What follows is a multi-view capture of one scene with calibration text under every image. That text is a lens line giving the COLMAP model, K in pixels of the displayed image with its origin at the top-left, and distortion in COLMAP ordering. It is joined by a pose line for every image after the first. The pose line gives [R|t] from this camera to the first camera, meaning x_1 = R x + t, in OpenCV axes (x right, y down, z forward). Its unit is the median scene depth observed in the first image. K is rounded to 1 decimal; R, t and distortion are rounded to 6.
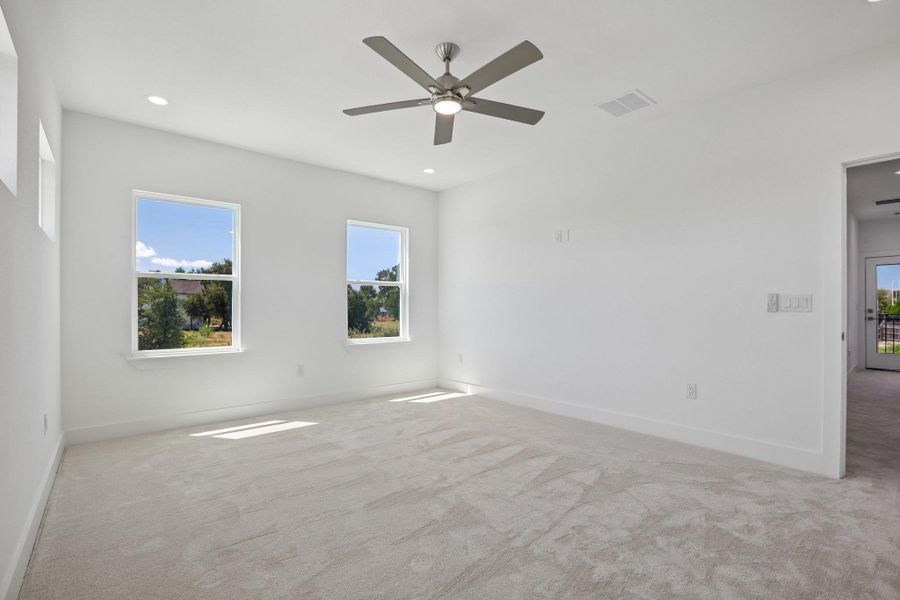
lens RADIAL K [[400.5, 0, 454.3], [0, 400.5, 306.6], [0, 0, 1]] dist [-0.039974, 0.008063]
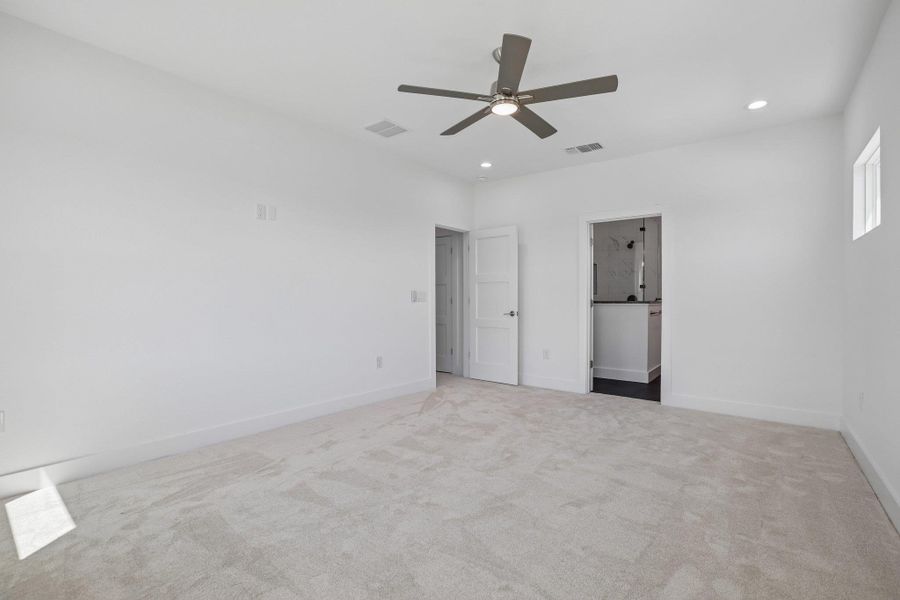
lens RADIAL K [[409.2, 0, 453.9], [0, 409.2, 291.8], [0, 0, 1]] dist [-0.049953, 0.014408]
pose [[-0.176122, 0.014449, 0.984262, -0.928583], [-0.006035, 0.999858, -0.015758, -0.002217], [-0.984350, -0.008715, -0.176010, 1.153472]]
